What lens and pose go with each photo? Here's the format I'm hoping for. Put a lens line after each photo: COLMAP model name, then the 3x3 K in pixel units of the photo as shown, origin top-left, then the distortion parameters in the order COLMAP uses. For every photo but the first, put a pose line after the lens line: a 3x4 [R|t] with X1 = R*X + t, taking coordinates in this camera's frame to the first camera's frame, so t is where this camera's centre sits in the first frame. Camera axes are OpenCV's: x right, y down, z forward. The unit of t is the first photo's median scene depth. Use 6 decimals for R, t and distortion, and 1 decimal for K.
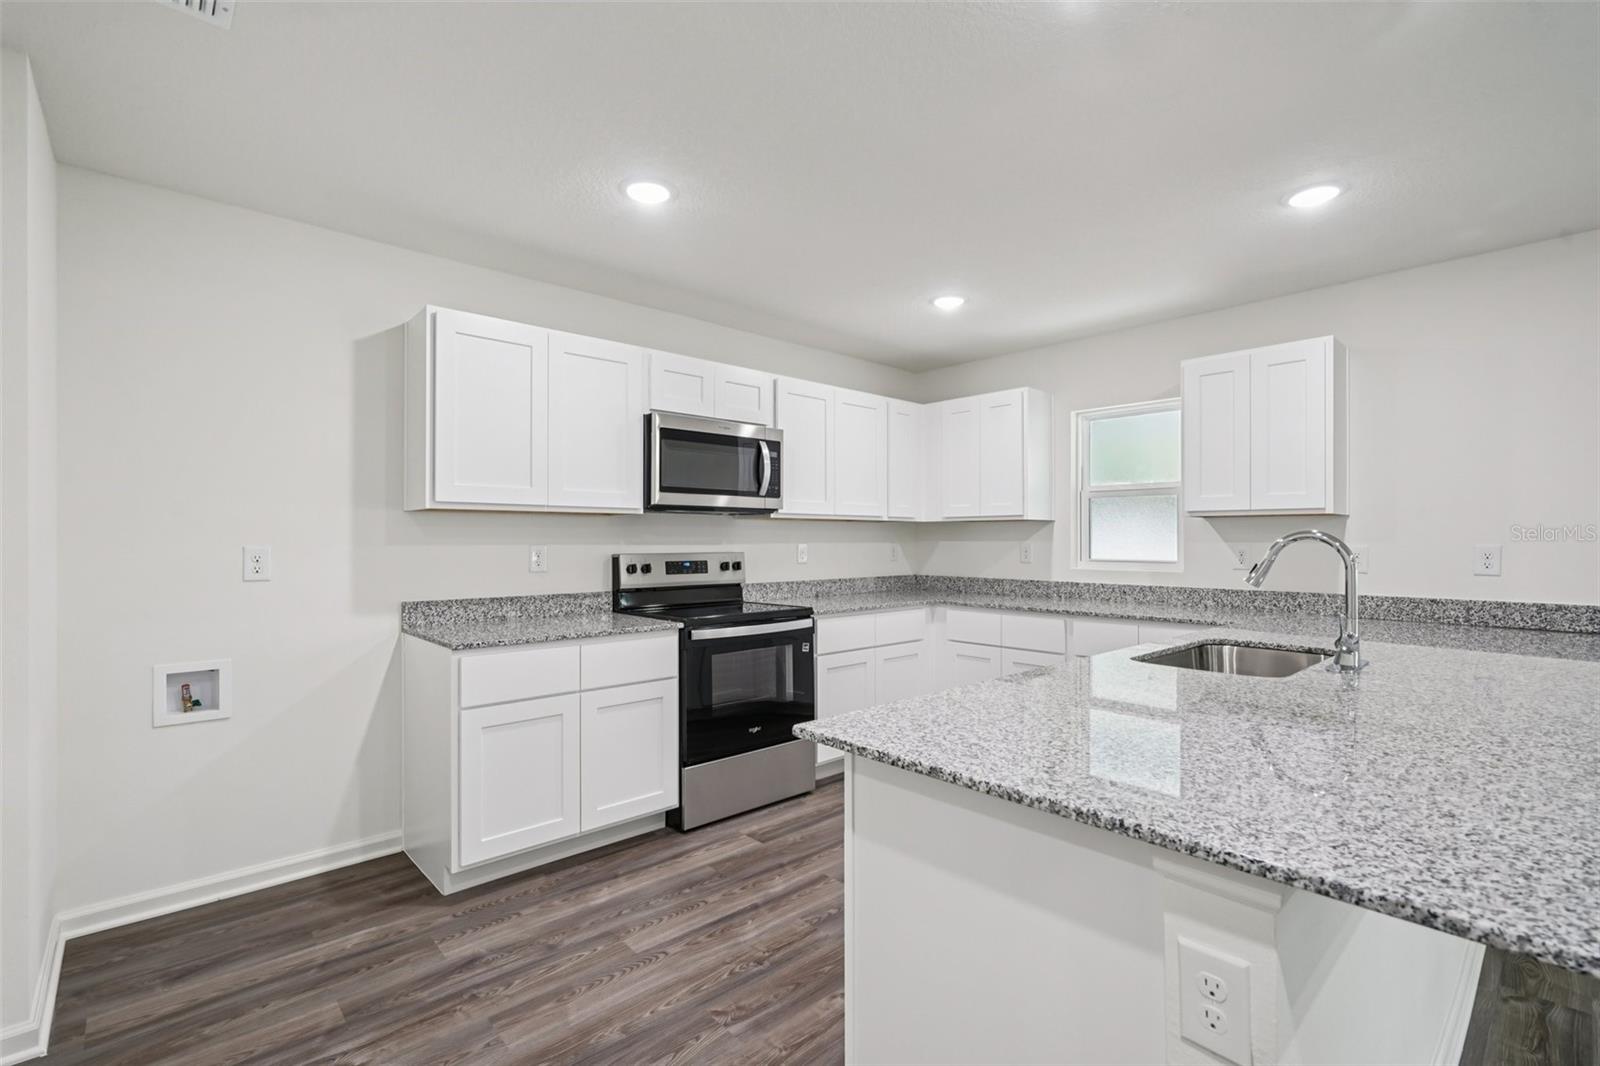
lens RADIAL K [[730.6, 0, 801.7], [0, 730.6, 539.5], [0, 0, 1]] dist [0.003942, 0.001268]
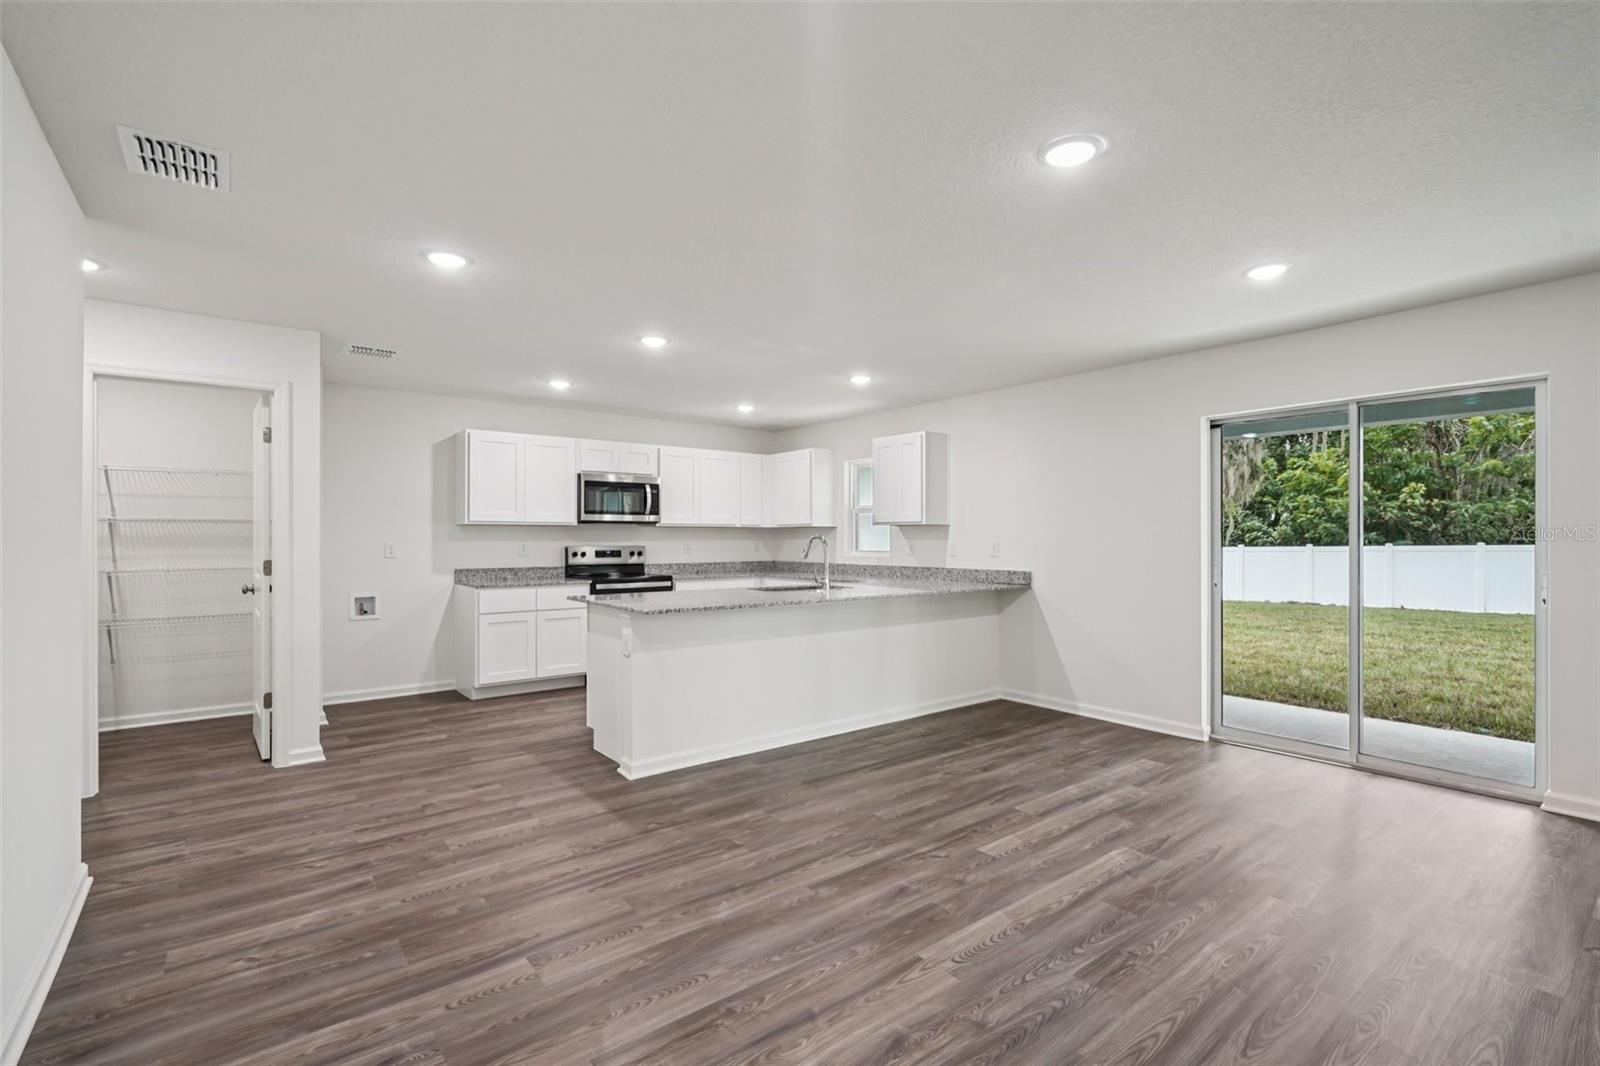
lens RADIAL K [[730.6, 0, 802.0], [0, 730.6, 539.0], [0, 0, 1]] dist [0.003942, 0.001268]
pose [[0.998280, -0.000503, -0.058630, 0.466228], [0.000598, 0.999999, 0.001604, -0.001382], [0.058629, -0.001636, 0.998278, -0.845386]]
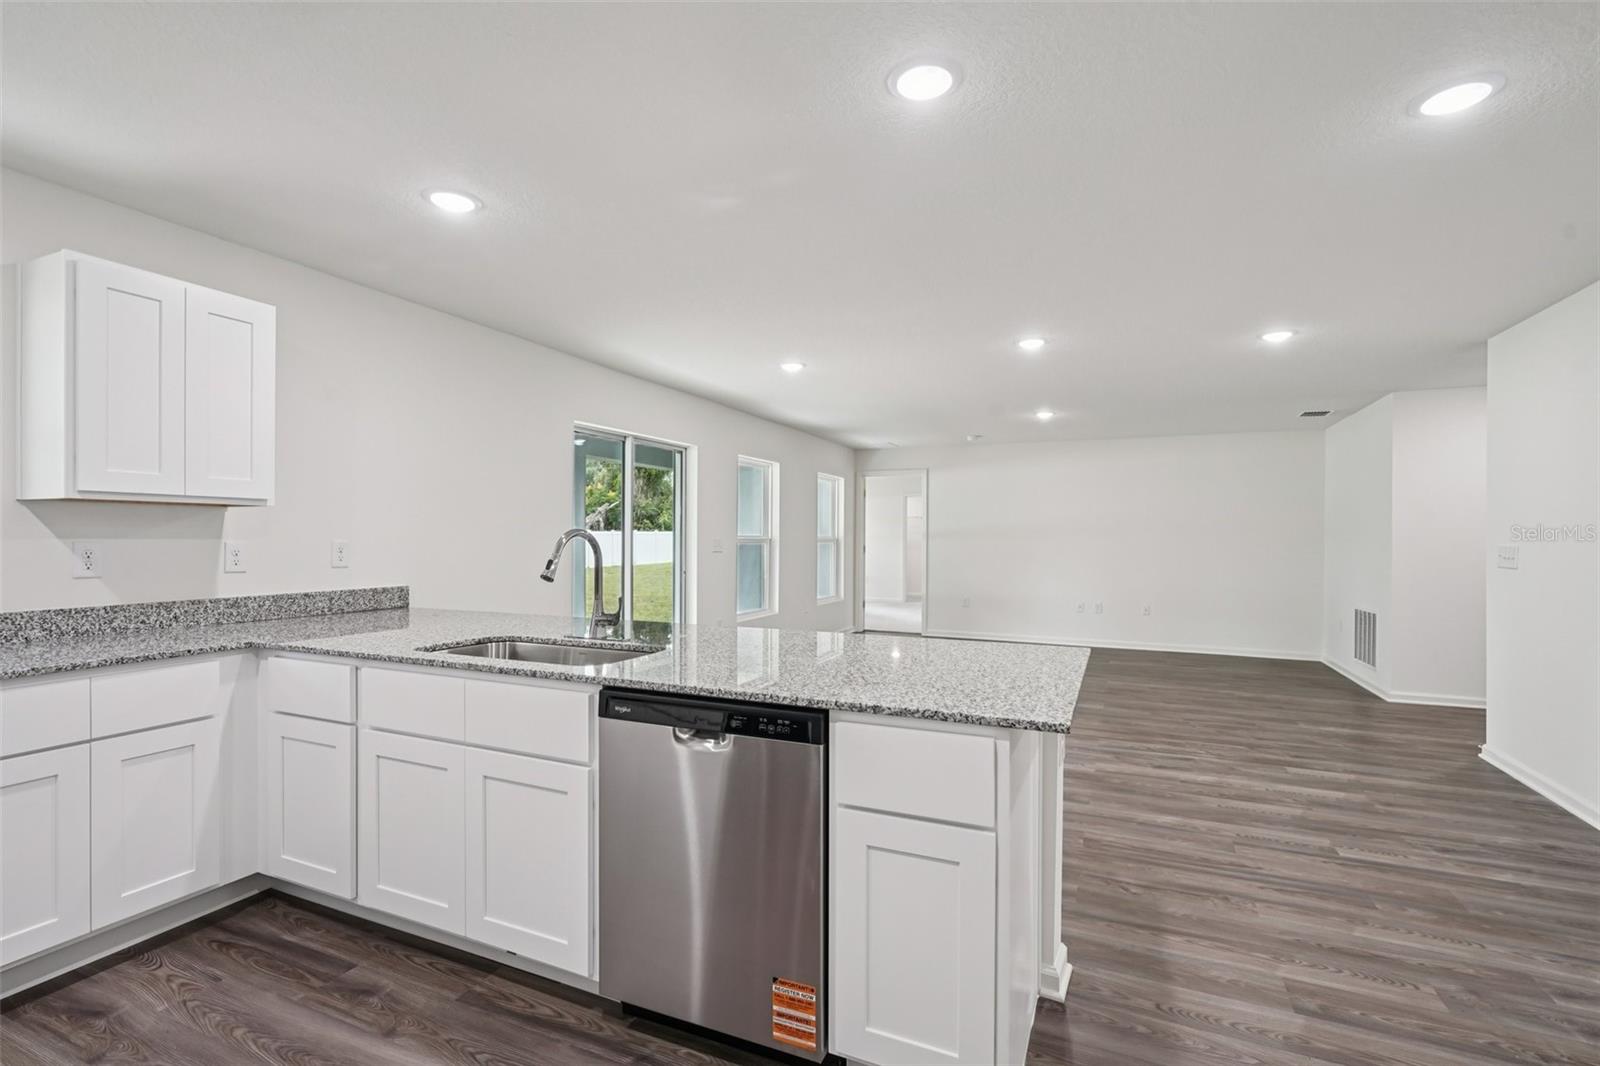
lens RADIAL K [[730.6, 0, 803.5], [0, 730.6, 533.8], [0, 0, 1]] dist [0.003942, 0.001268]
pose [[-0.421016, 0.002724, 0.907049, -0.331064], [-0.005115, 0.999972, -0.005377, -0.000334], [-0.907039, -0.006903, -0.420991, 0.719860]]
